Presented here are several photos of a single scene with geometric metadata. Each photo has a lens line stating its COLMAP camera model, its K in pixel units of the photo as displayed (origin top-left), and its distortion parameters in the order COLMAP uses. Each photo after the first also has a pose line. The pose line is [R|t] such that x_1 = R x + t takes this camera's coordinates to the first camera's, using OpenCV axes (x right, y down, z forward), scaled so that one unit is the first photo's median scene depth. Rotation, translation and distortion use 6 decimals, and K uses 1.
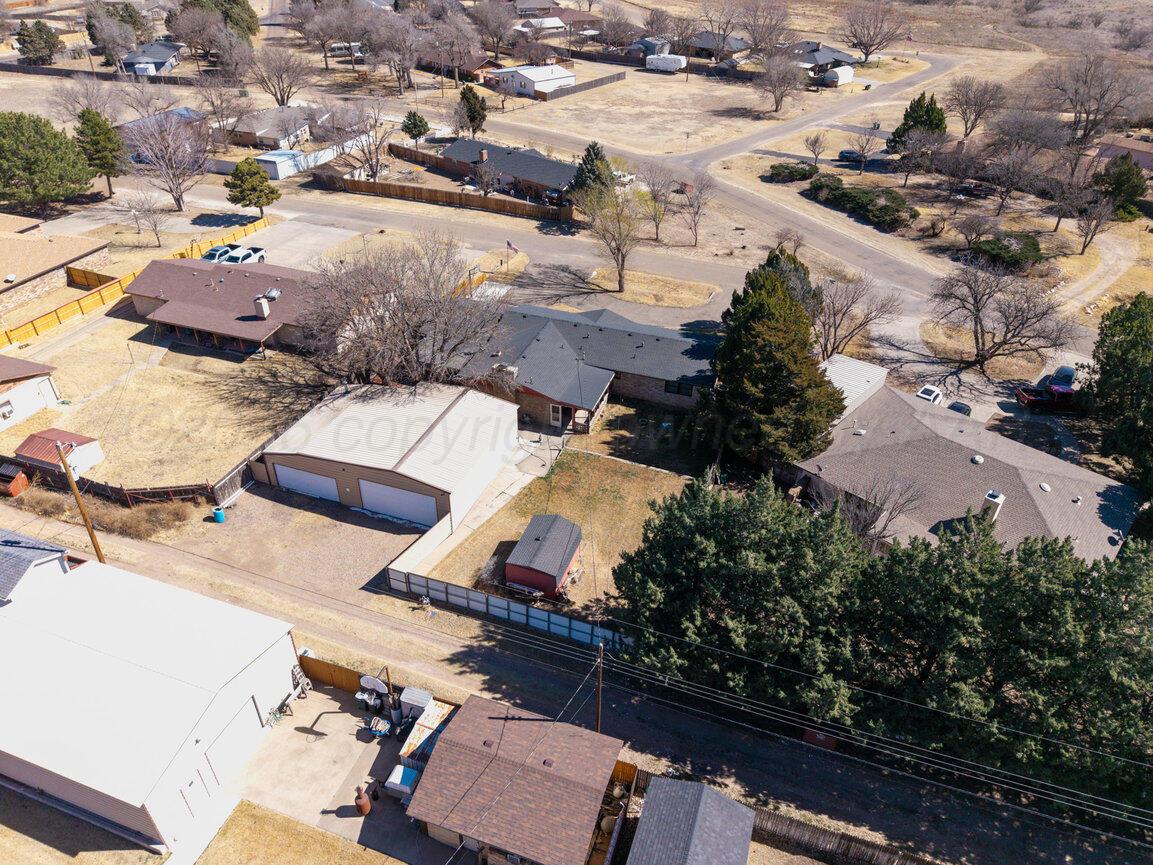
lens RADIAL K [[774.9, 0, 580.9], [0, 774.9, 431.2], [0, 0, 1]] dist [0.013540, -0.006991]
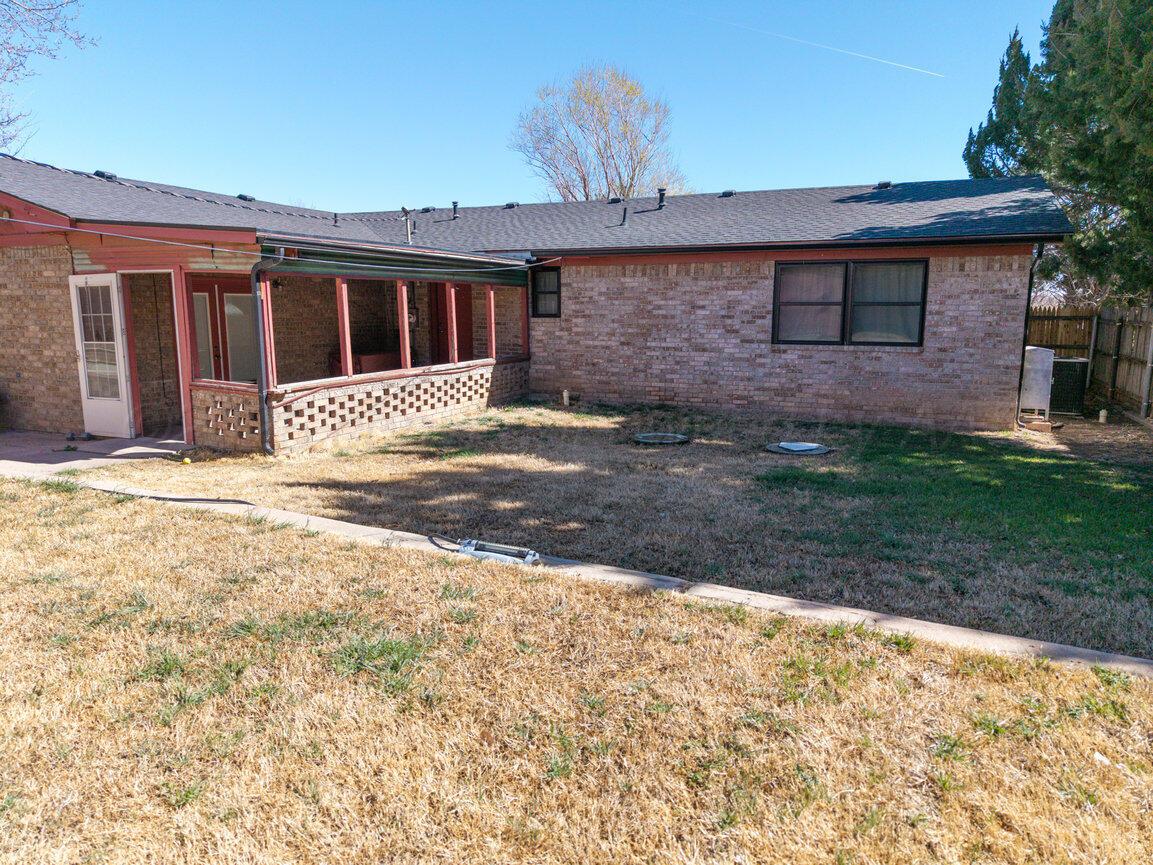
lens RADIAL K [[768.8, 0, 568.0], [0, 768.8, 432.0], [0, 0, 1]] dist [-0.001756, -0.001278]
pose [[0.994820, -0.005730, -0.101487, 0.064093], [-0.038554, 0.902537, -0.428883, 0.047576], [0.094054, 0.430575, 0.897641, 0.704488]]
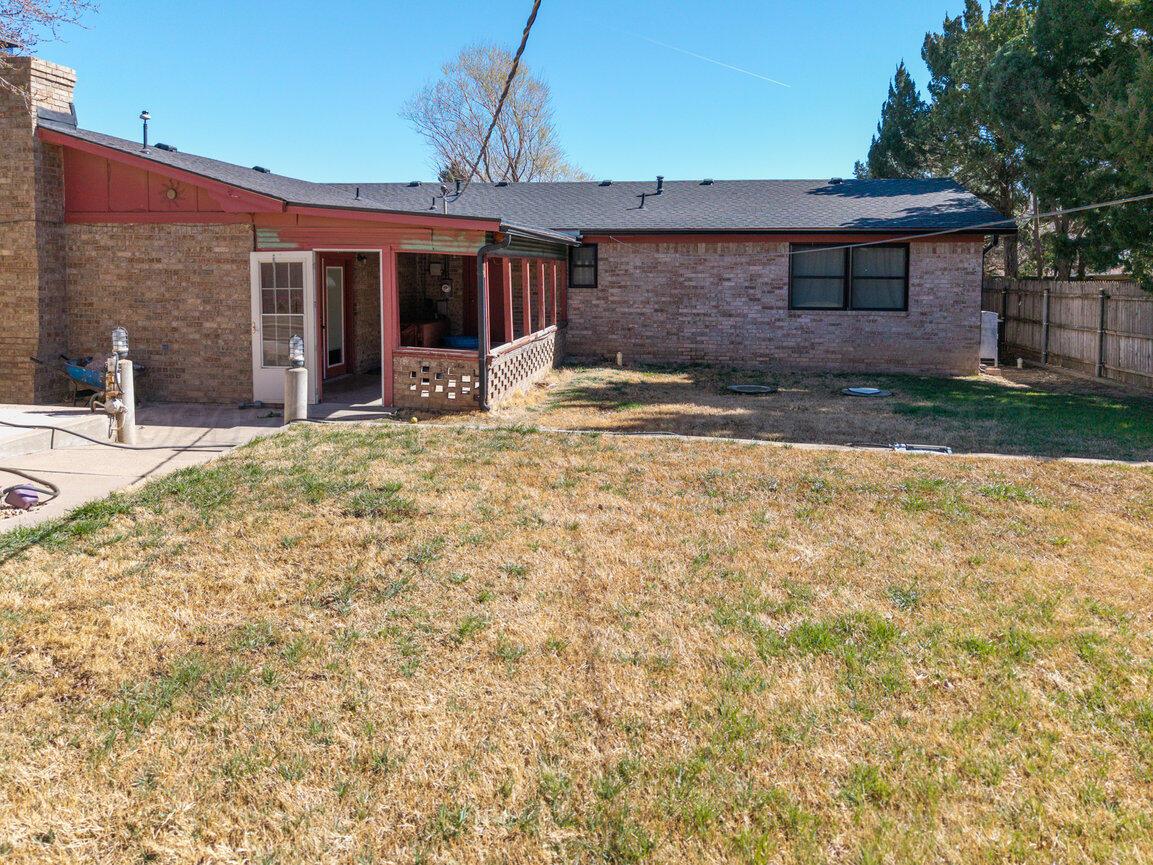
lens RADIAL K [[805.3, 0, 577.4], [0, 805.3, 306.1], [0, 0, 1]] dist [-0.004508, -0.005805]
pose [[0.987580, -0.024207, 0.155240, 0.003847], [0.102813, 0.846705, -0.522035, 0.060593], [-0.118805, 0.531512, 0.838678, 0.679387]]
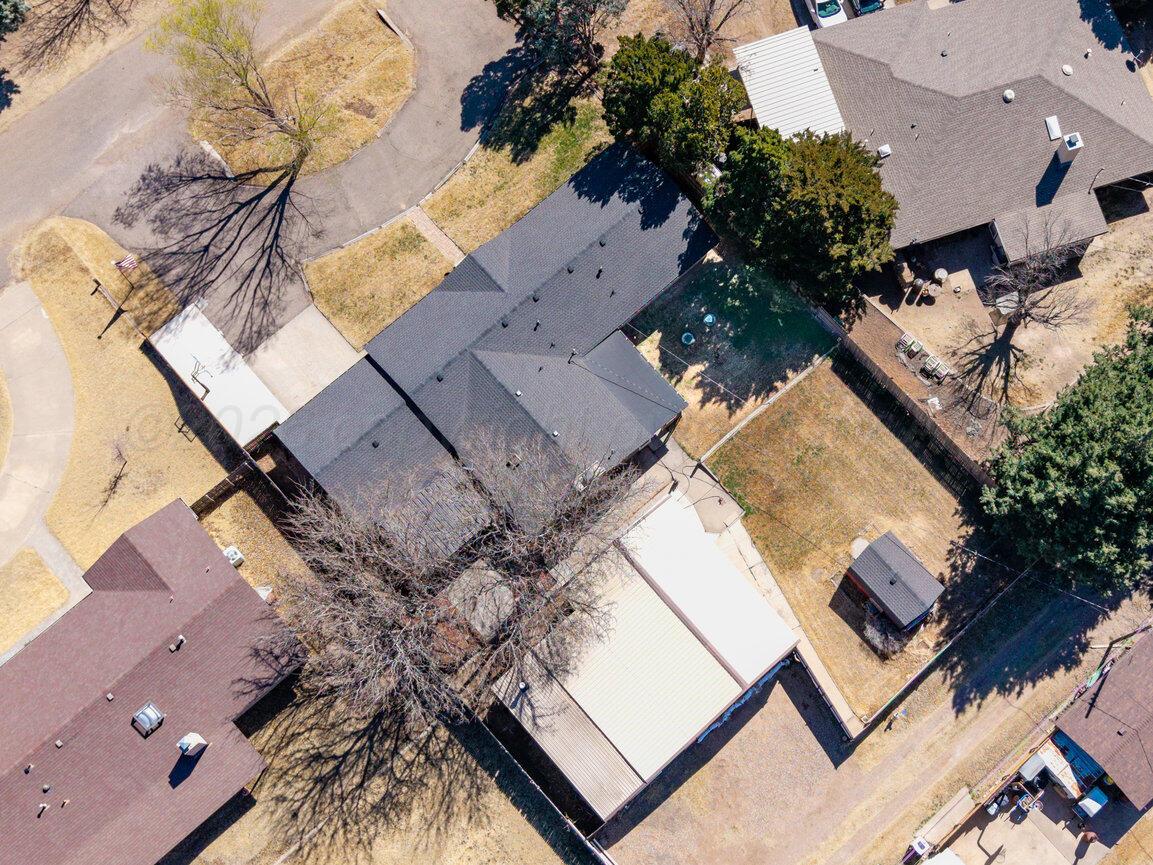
lens RADIAL K [[1405.3, 0, 704.4], [0, 1405.3, 466.2], [0, 0, 1]] dist [0.036453, -0.056863]
pose [[0.483913, -0.849036, 0.212053, -0.250220], [0.475016, 0.458352, 0.751181, -0.796006], [-0.734974, -0.262778, 0.625108, 0.094038]]
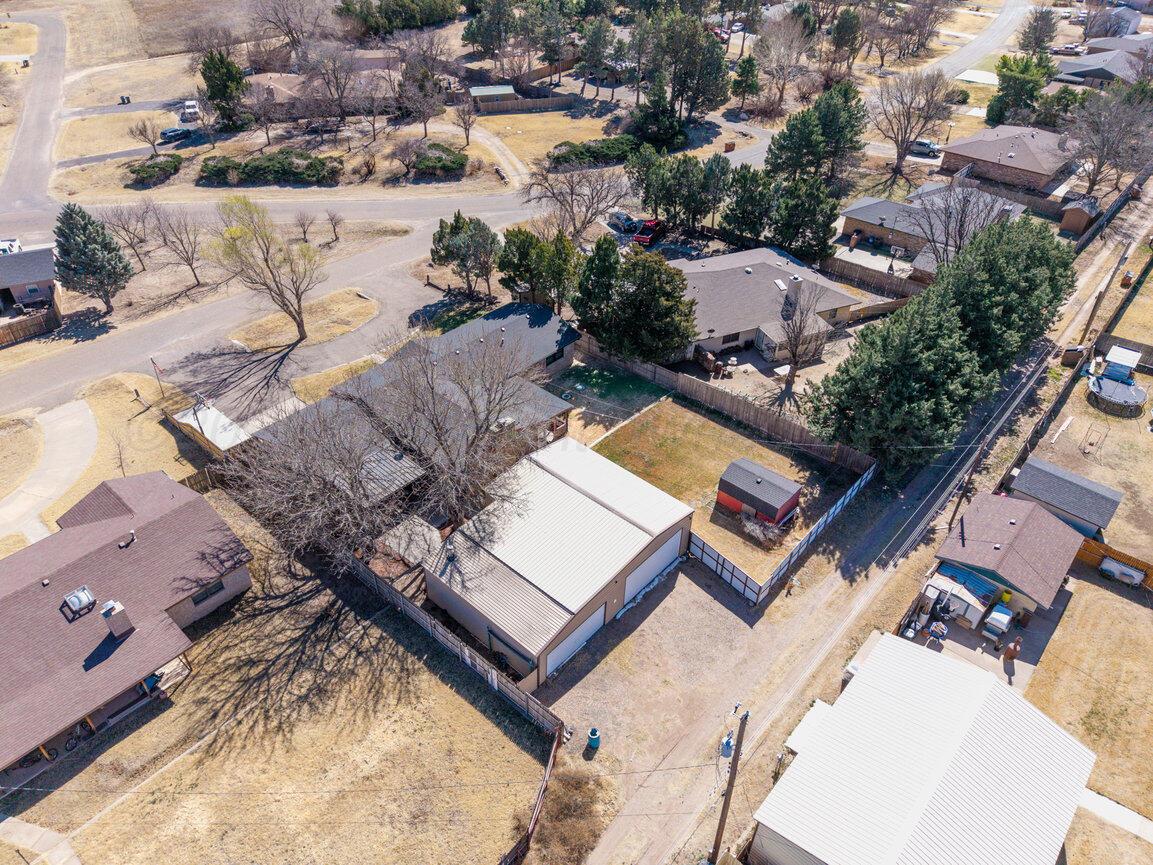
lens RADIAL K [[773.9, 0, 578.1], [0, 773.9, 426.5], [0, 0, 1]] dist [0.018672, -0.014953]
pose [[0.385025, -0.568284, 0.727193, -0.570670], [0.513992, 0.786467, 0.342463, -0.271081], [-0.766530, 0.241915, 0.594903, 0.318106]]
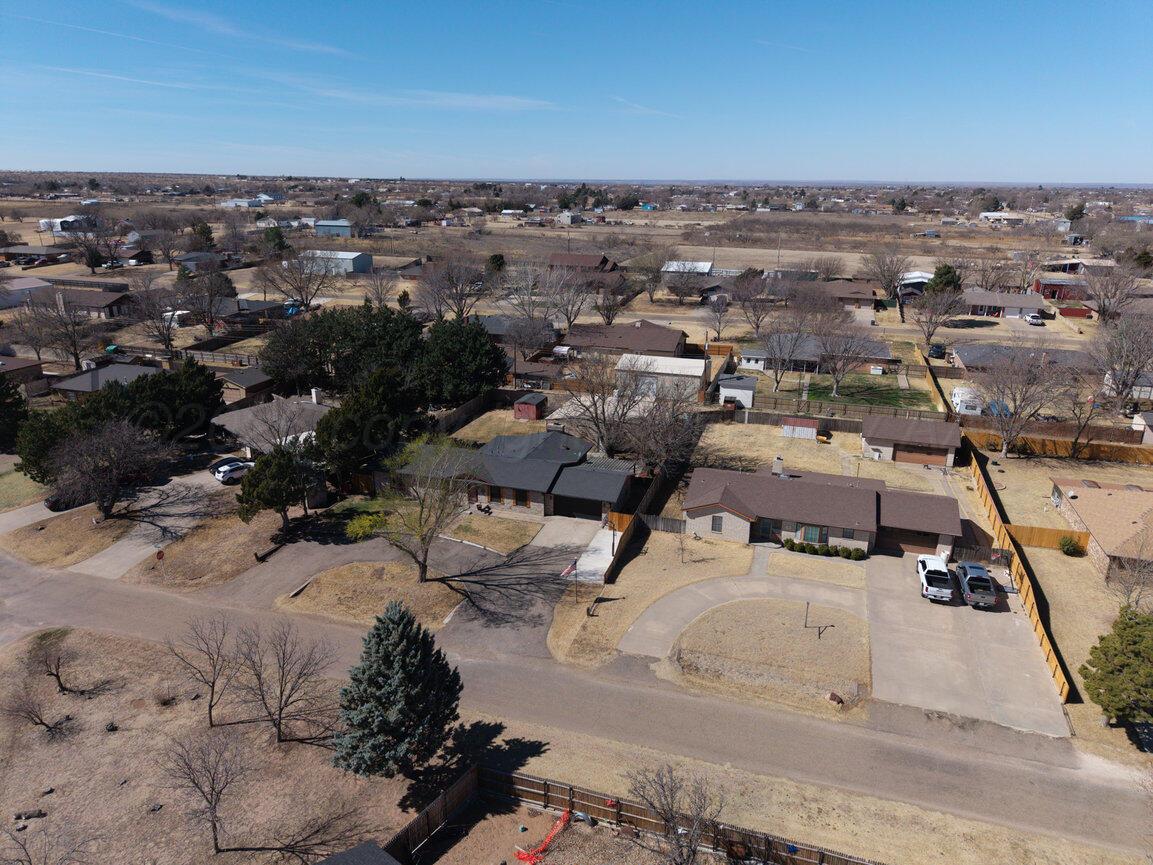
lens RADIAL K [[773.9, 0, 578.1], [0, 773.9, 426.5], [0, 0, 1]] dist [0.018672, -0.014953]
pose [[-0.999580, -0.024314, -0.015763, -0.094325], [-0.027308, 0.608444, 0.793127, -0.988507], [-0.009693, 0.793225, -0.608852, 1.505956]]
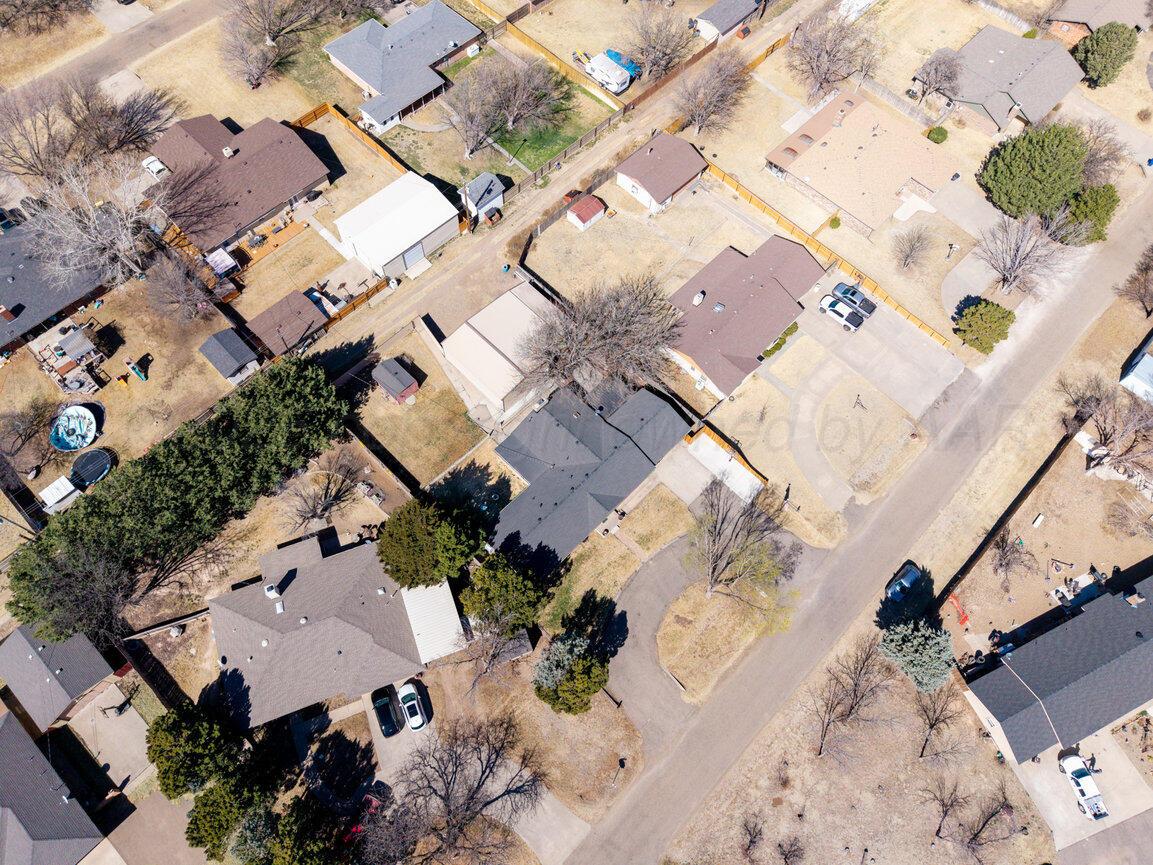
lens RADIAL K [[774.9, 0, 580.9], [0, 774.9, 431.2], [0, 0, 1]] dist [0.013540, -0.006991]
pose [[-0.432198, 0.795441, -0.424828, 0.433916], [-0.548456, 0.142091, 0.824019, -1.073886], [0.715822, 0.589138, 0.374853, 0.419214]]
